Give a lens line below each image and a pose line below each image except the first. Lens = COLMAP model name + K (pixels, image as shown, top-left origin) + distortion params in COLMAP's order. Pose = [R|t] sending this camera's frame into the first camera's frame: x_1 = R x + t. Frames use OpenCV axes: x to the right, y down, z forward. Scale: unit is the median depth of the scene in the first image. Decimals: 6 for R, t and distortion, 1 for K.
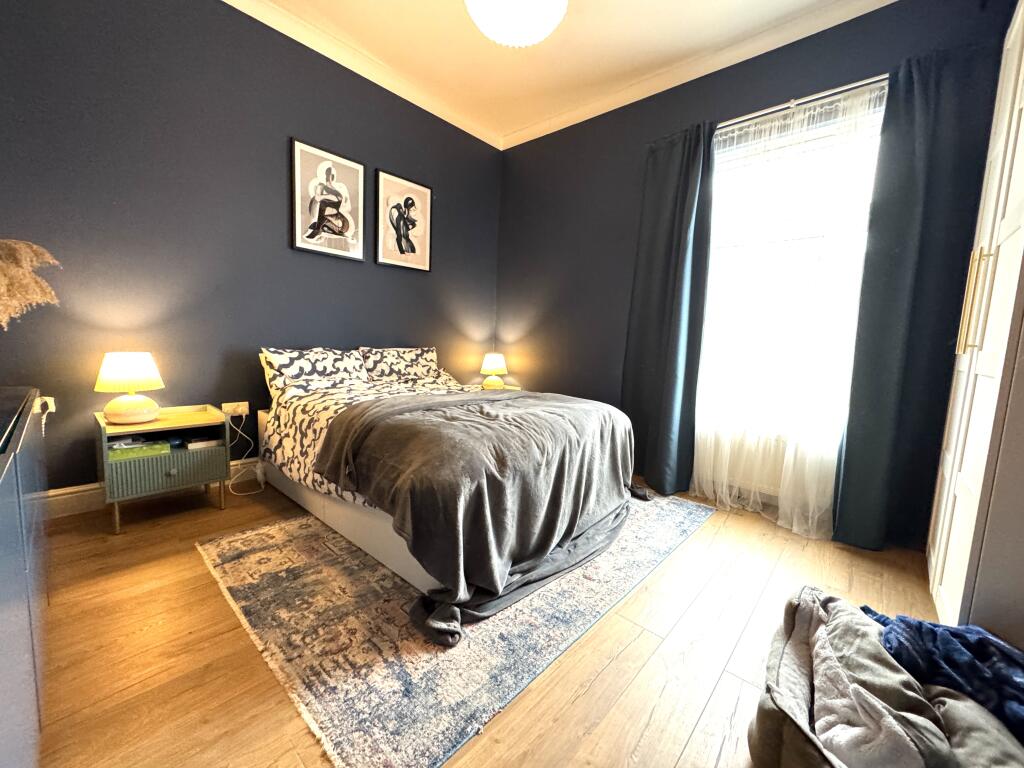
lens RADIAL K [[406.7, 0, 511.5], [0, 406.7, 384.8], [0, 0, 1]] dist [-0.003781, 0.000593]
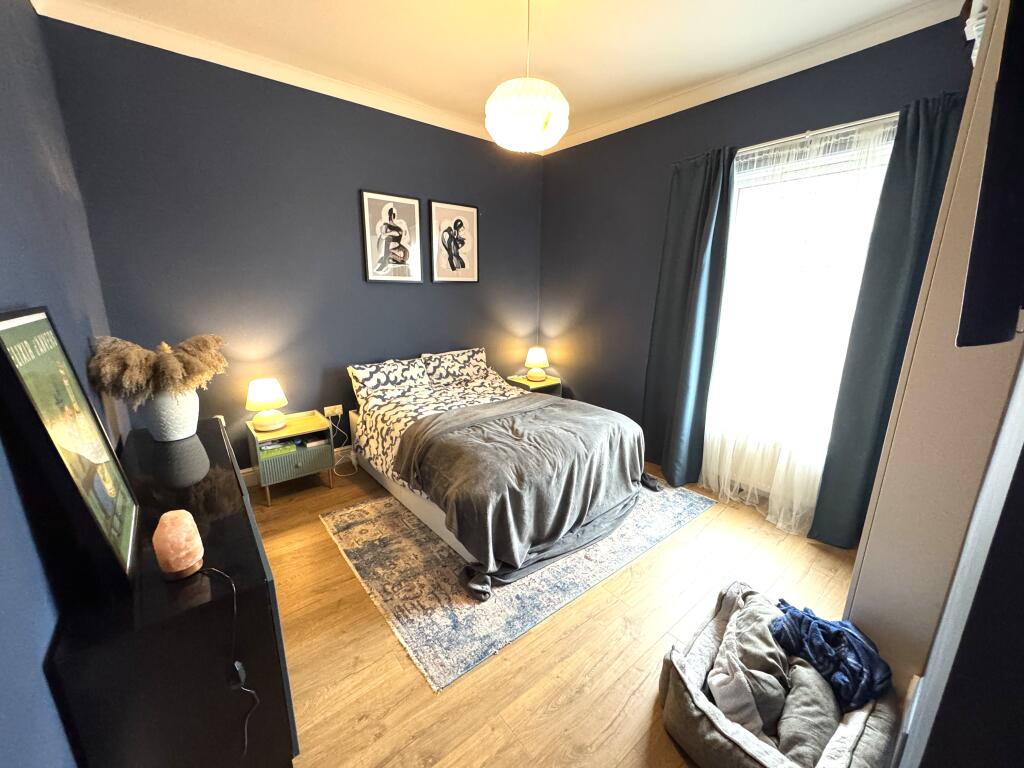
lens RADIAL K [[406.7, 0, 511.4], [0, 406.7, 384.5], [0, 0, 1]] dist [-0.003781, 0.000593]
pose [[0.988157, 0.003607, -0.153405, 0.117564], [0.015178, 0.992524, 0.121106, -0.221618], [0.152695, -0.122000, 0.980714, -0.246386]]
